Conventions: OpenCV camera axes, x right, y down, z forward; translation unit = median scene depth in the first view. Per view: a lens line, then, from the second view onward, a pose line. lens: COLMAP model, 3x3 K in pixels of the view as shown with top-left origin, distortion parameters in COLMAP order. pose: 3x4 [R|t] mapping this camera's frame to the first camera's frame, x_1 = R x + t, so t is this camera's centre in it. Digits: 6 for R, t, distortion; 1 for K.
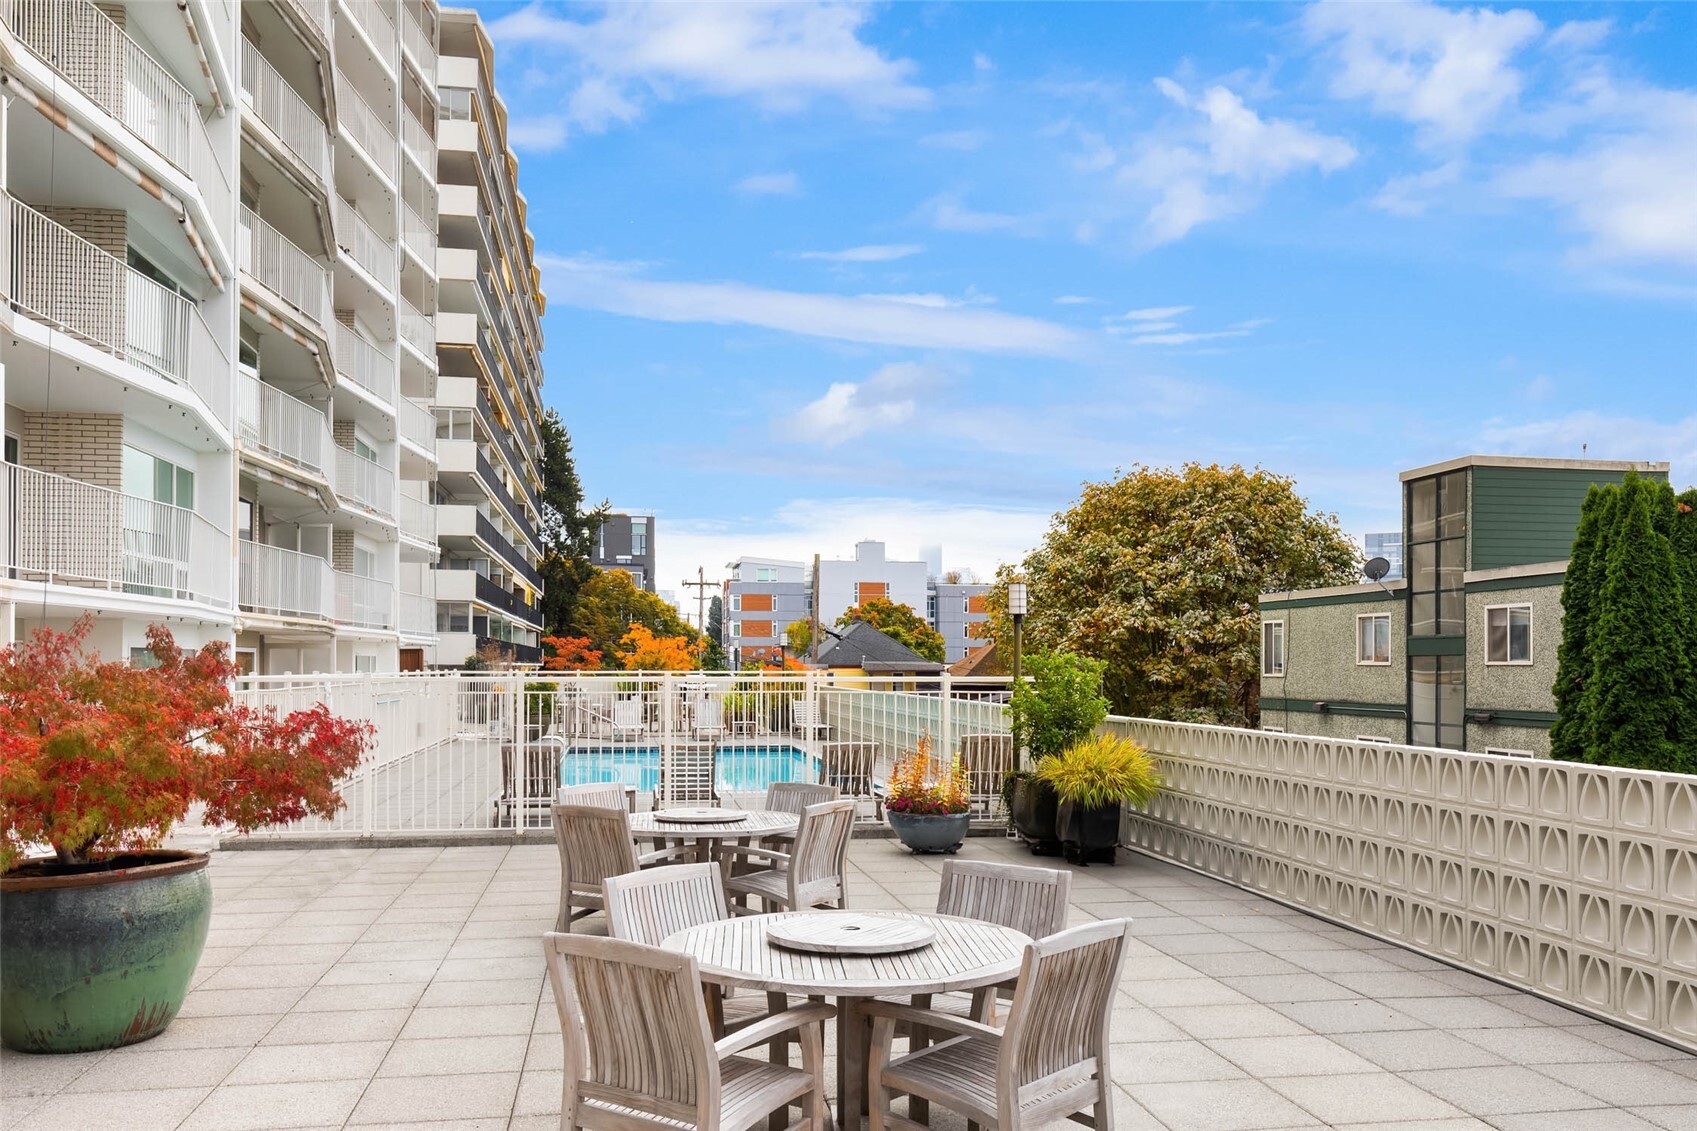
lens RADIAL K [[1346.3, 0, 848.5], [0, 1346.3, 565.5], [0, 0, 1]] dist [0.008306, 0.002476]
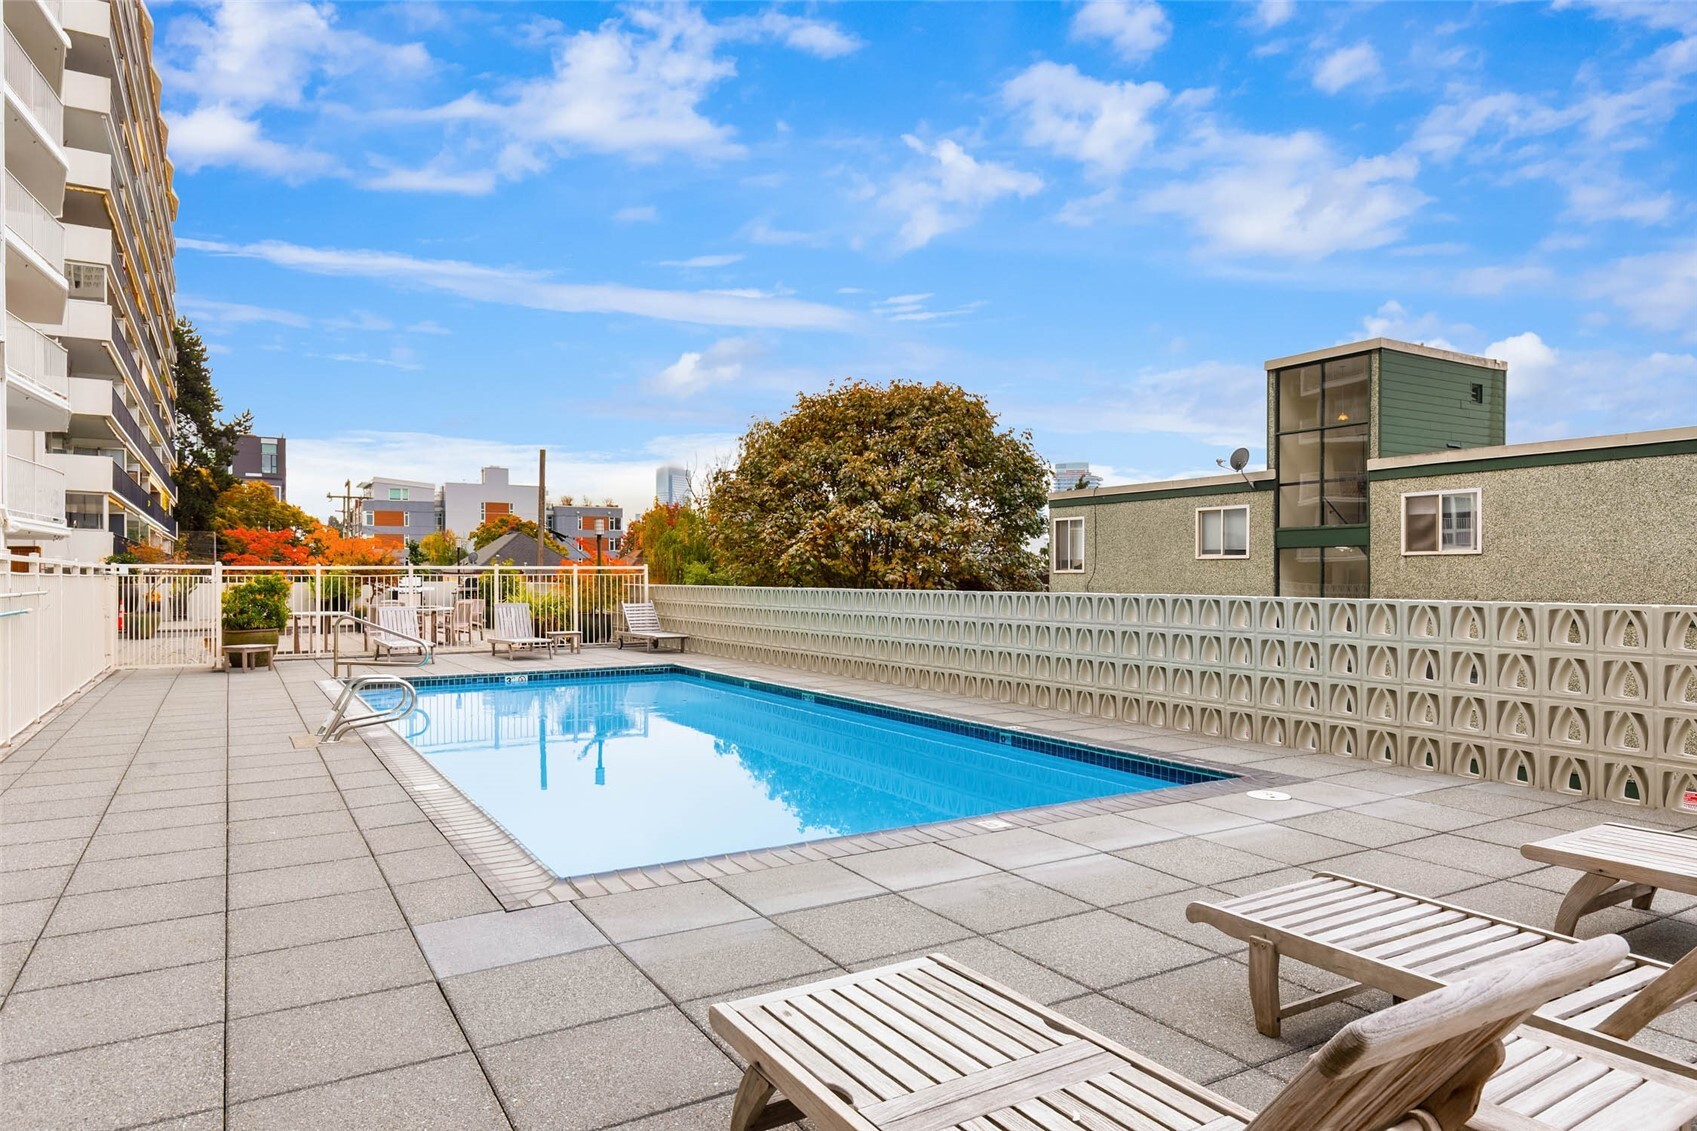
lens RADIAL K [[1002.4, 0, 848.5], [0, 1002.4, 565.5], [0, 0, 1]] dist [0.003291, -0.057203]
pose [[0.926289, -0.001367, 0.376810, -0.077874], [-0.022809, 0.997956, 0.059689, 0.023161], [-0.376122, -0.063884, 0.924365, 0.237499]]
